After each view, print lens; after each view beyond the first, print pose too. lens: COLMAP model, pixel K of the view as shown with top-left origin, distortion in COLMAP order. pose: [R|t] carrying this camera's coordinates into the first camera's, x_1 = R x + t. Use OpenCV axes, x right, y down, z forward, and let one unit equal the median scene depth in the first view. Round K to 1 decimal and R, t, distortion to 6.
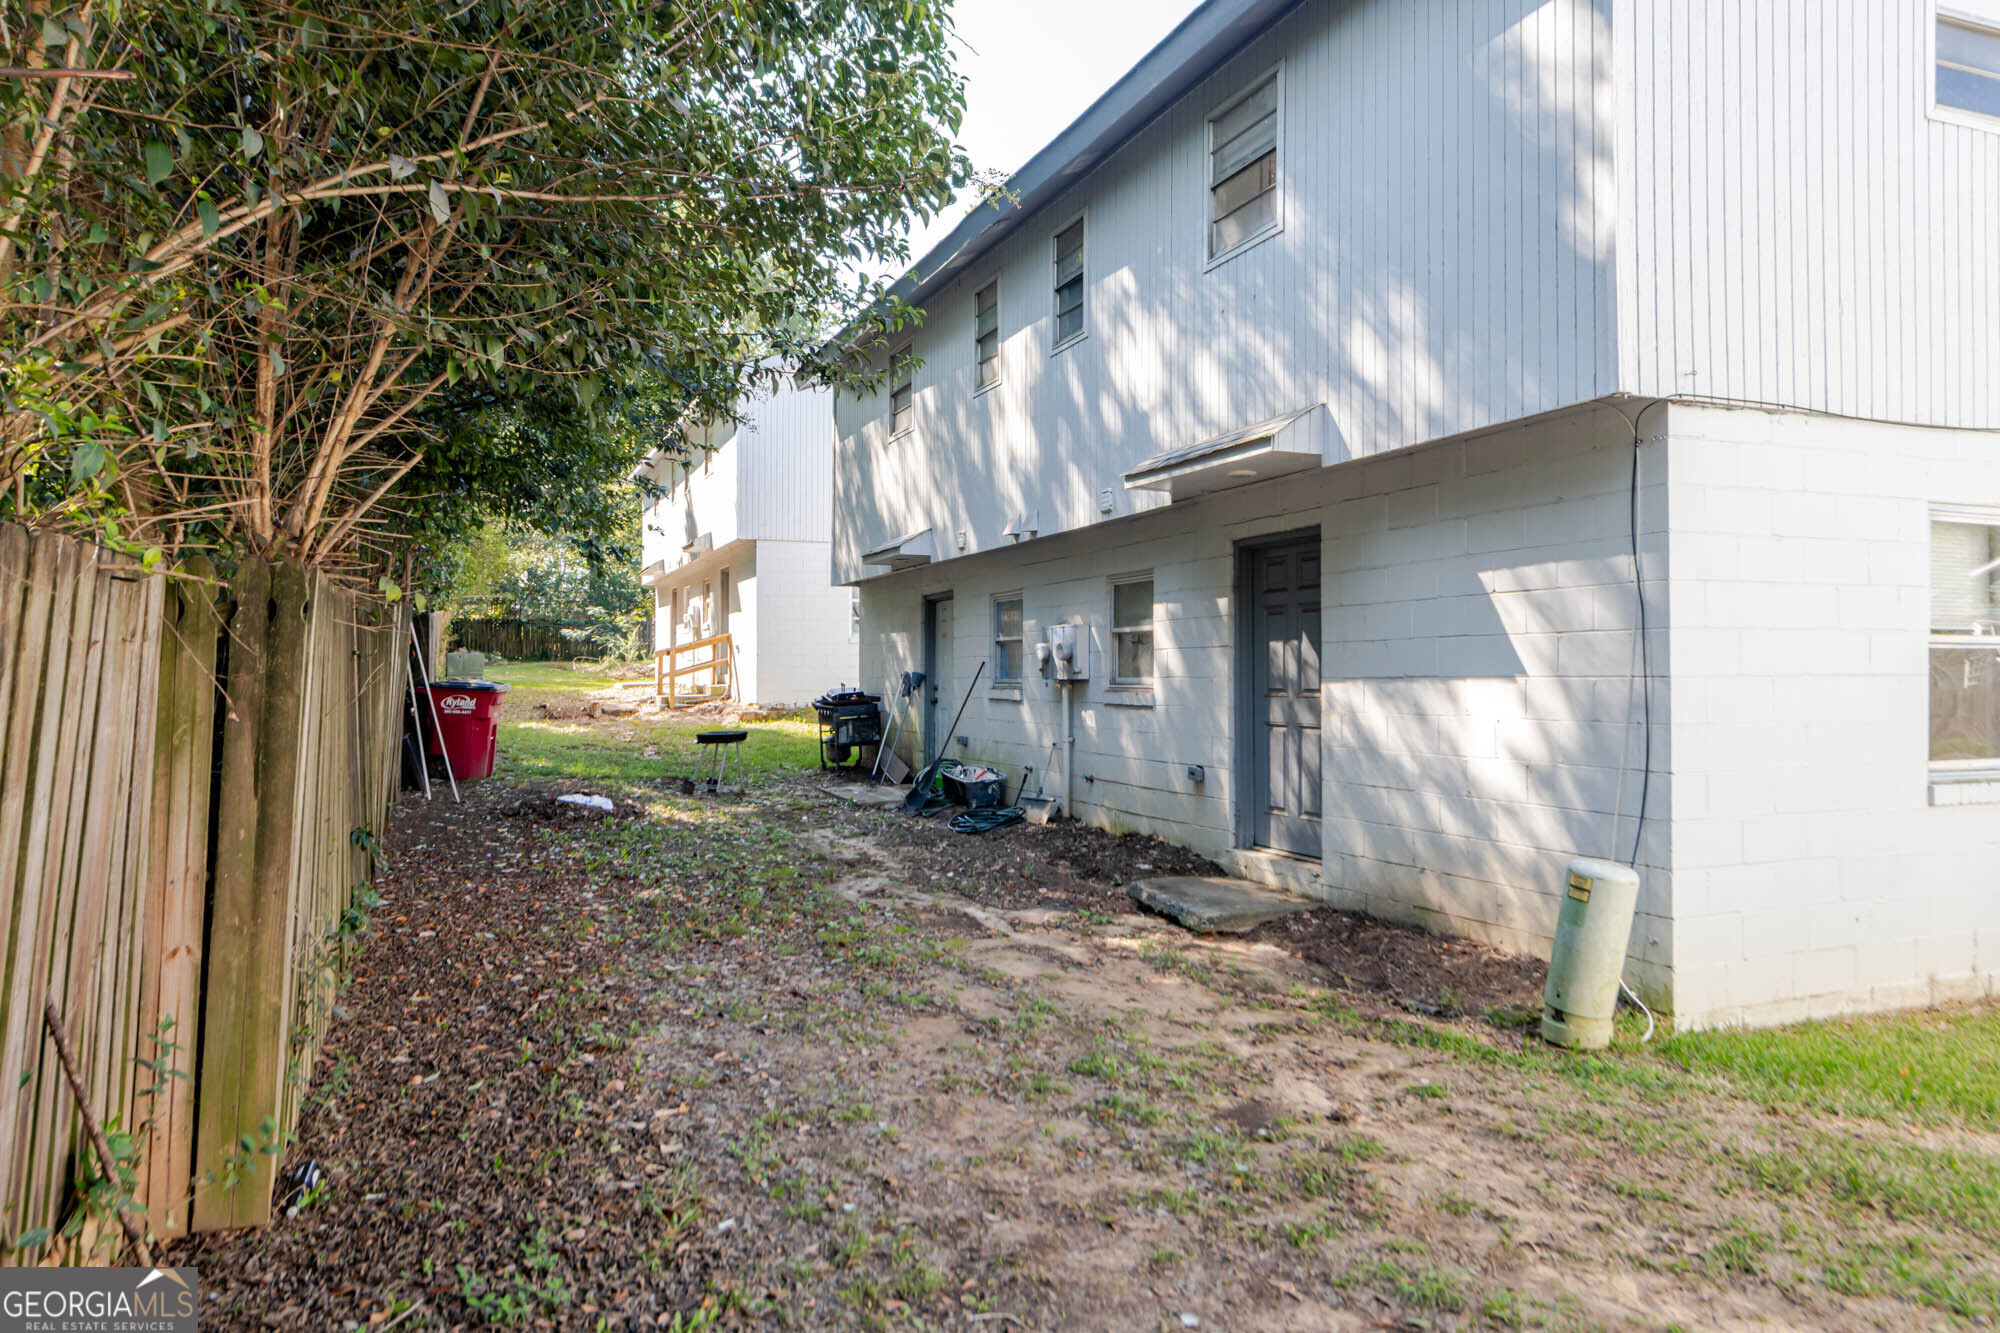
lens RADIAL K [[1419.2, 0, 1005.2], [0, 1419.2, 603.8], [0, 0, 1]] dist [0.051213, -0.067732]
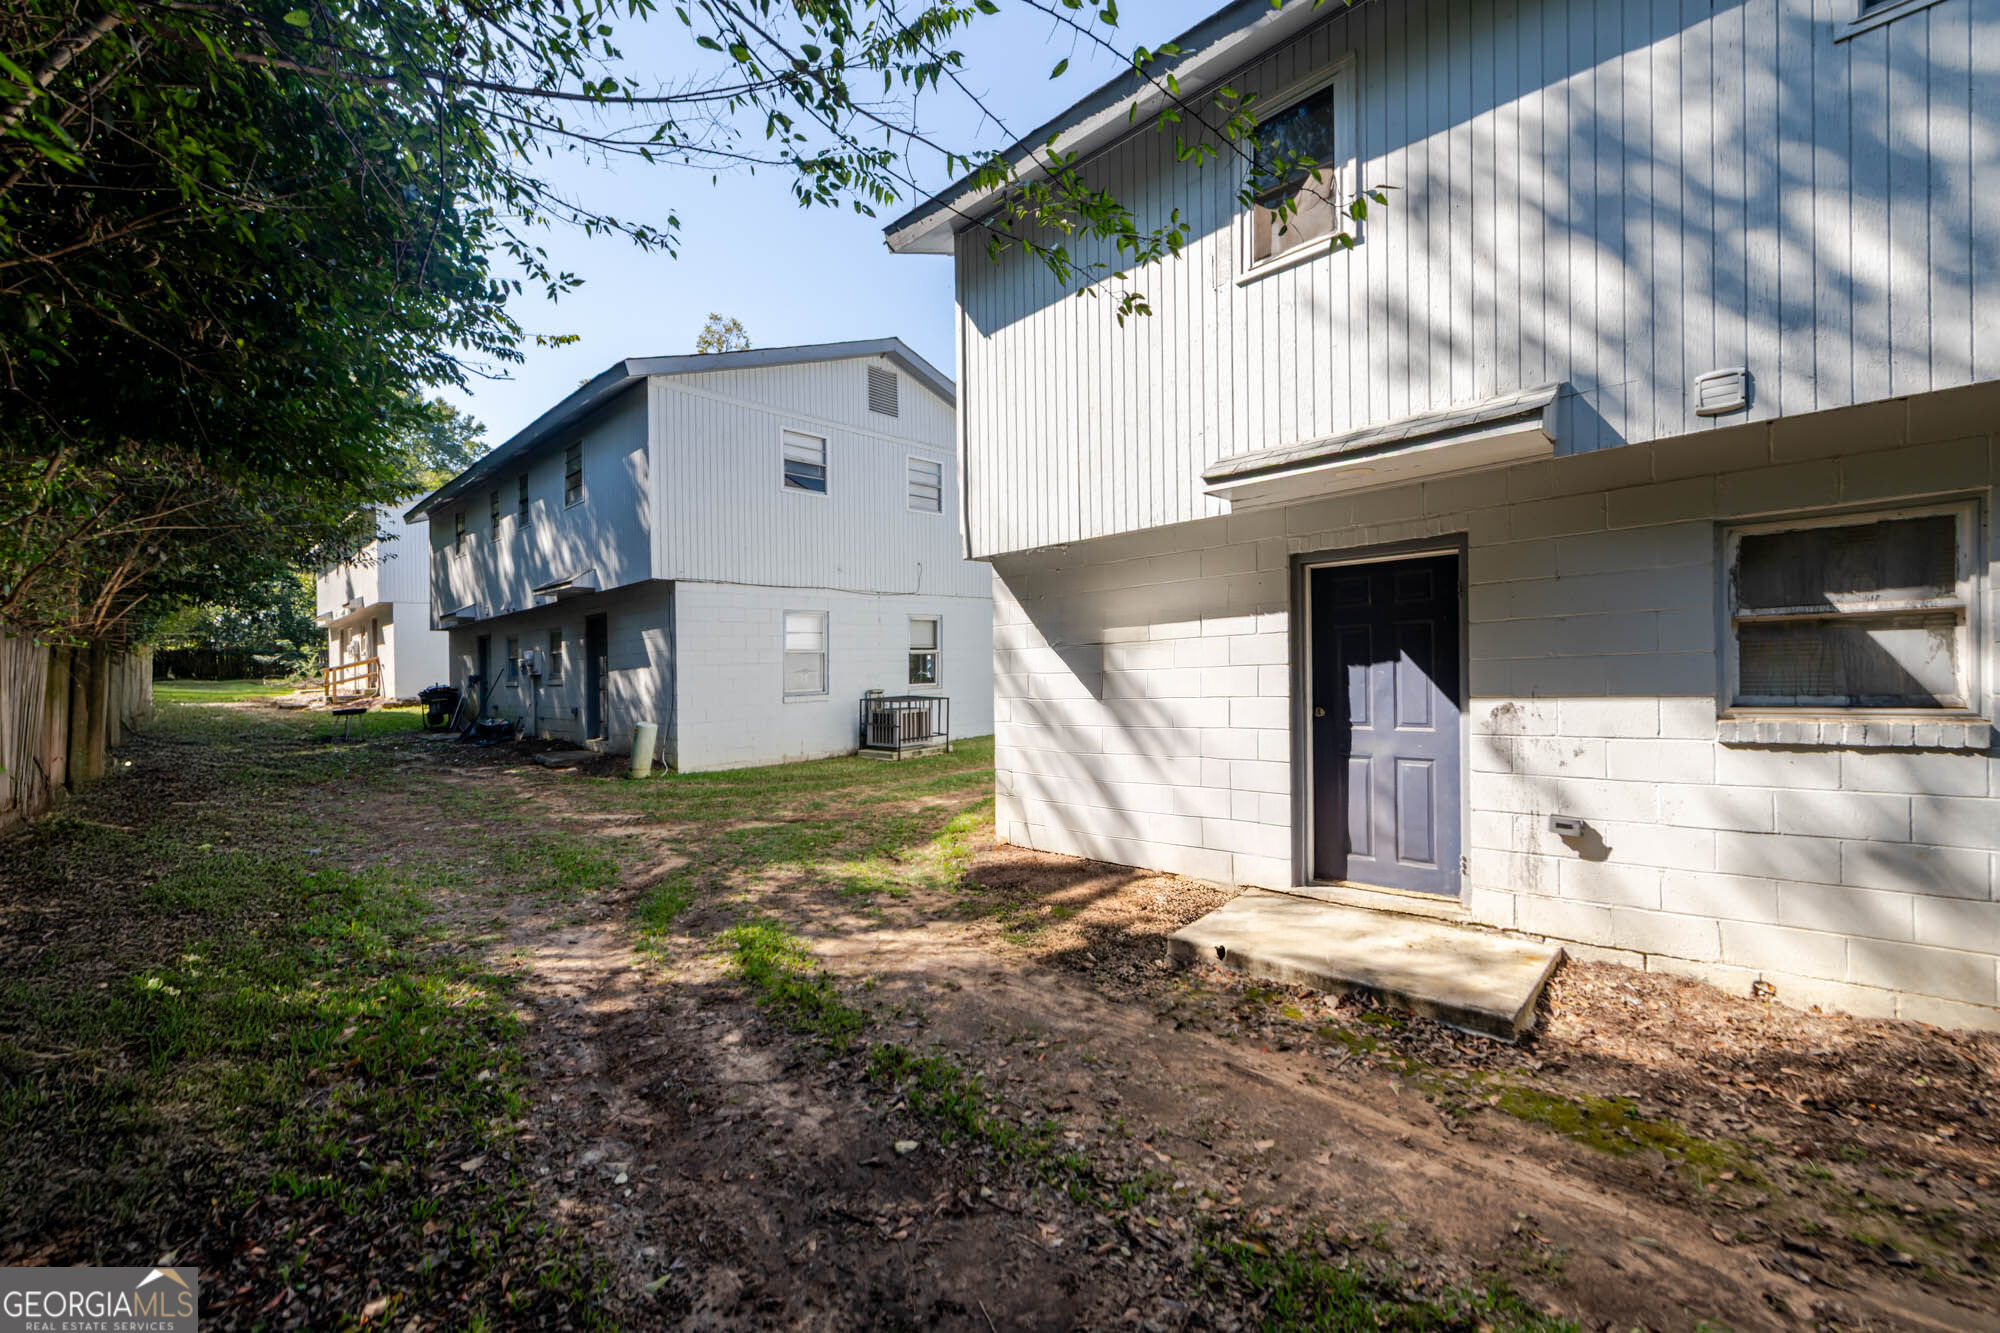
lens RADIAL K [[803.0, 0, 1027.5], [0, 803.0, 654.3], [0, 0, 1]] dist [-0.000490, -0.003854]
pose [[0.894028, -0.015572, 0.447740, 0.124591], [0.004650, 0.999664, 0.025482, -0.005590], [-0.447986, -0.020699, 0.893801, -0.338725]]
